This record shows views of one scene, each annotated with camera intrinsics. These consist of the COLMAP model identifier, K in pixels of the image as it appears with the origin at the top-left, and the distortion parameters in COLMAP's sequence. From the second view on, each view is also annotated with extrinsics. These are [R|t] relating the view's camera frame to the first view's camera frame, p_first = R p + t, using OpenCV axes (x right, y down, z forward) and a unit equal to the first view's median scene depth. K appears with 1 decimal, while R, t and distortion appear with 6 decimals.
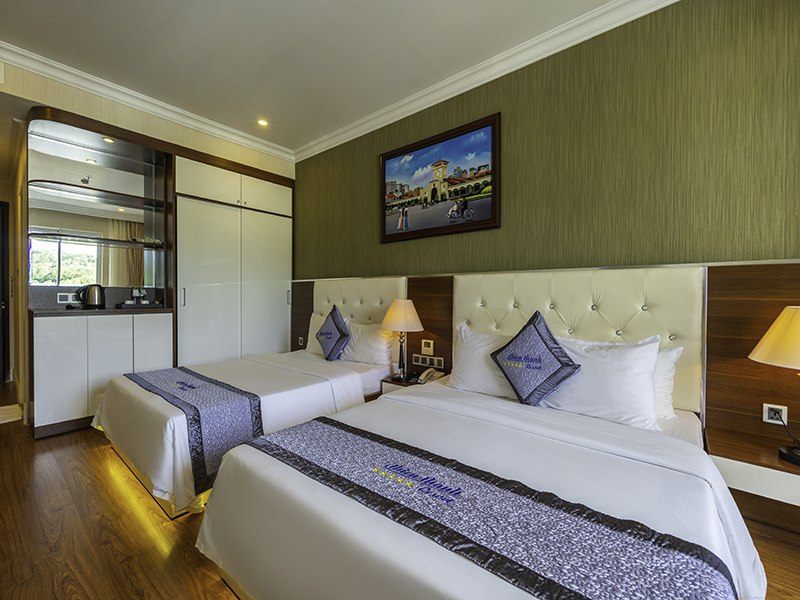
lens RADIAL K [[342.9, 0, 401.2], [0, 342.9, 298.8], [0, 0, 1]] dist [-0.000702, -0.001150]
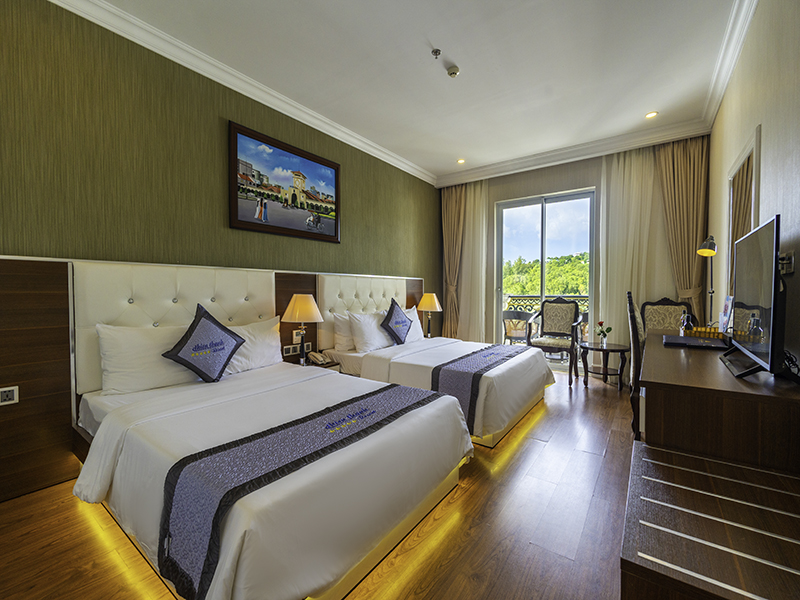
lens RADIAL K [[342.9, 0, 399.0], [0, 342.9, 297.2], [0, 0, 1]] dist [-0.000702, -0.001150]
pose [[-0.053971, -0.026527, 0.998190, -1.021396], [0.007393, 0.999609, 0.026964, -0.013992], [-0.998515, 0.008835, -0.053754, 0.708364]]
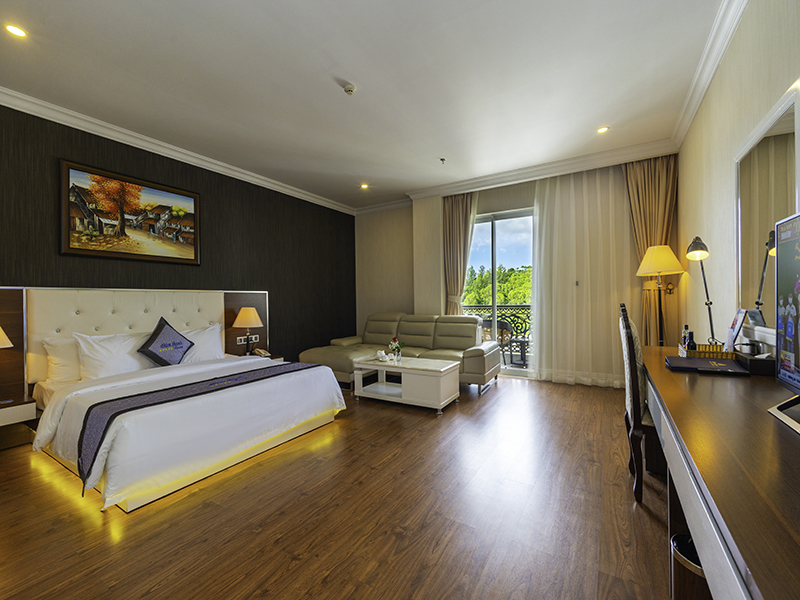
lens RADIAL K [[342.9, 0, 397.1], [0, 342.9, 296.2], [0, 0, 1]] dist [-0.000702, -0.001150]
pose [[-0.118558, 0.002775, 0.992943, -0.839301], [0.017869, 0.999840, -0.000661, -0.019331], [-0.992786, 0.017664, -0.118589, 0.620933]]
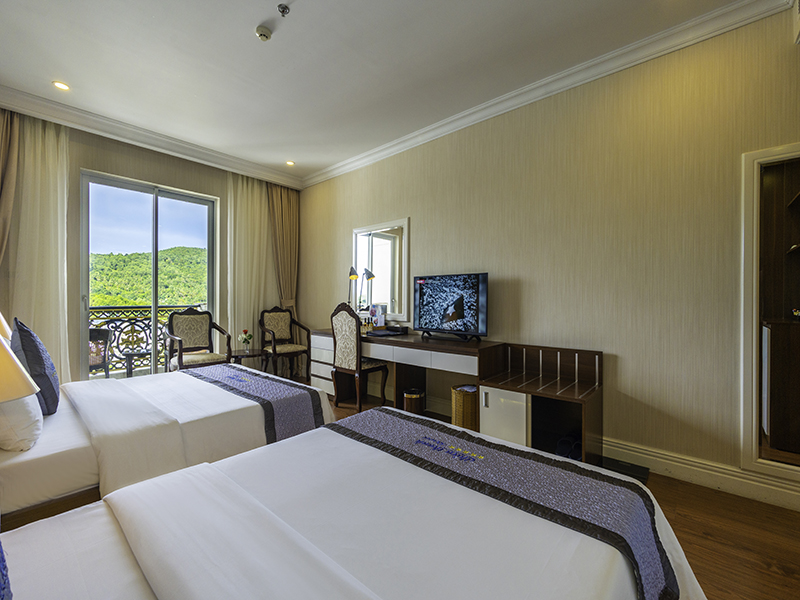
lens RADIAL K [[342.9, 0, 399.3], [0, 342.9, 299.2], [0, 0, 1]] dist [-0.000702, -0.001150]
pose [[-0.999498, -0.012166, 0.029259, -0.426814], [-0.011911, 0.999890, 0.008868, -0.024167], [-0.029364, 0.008515, -0.999533, 1.245513]]
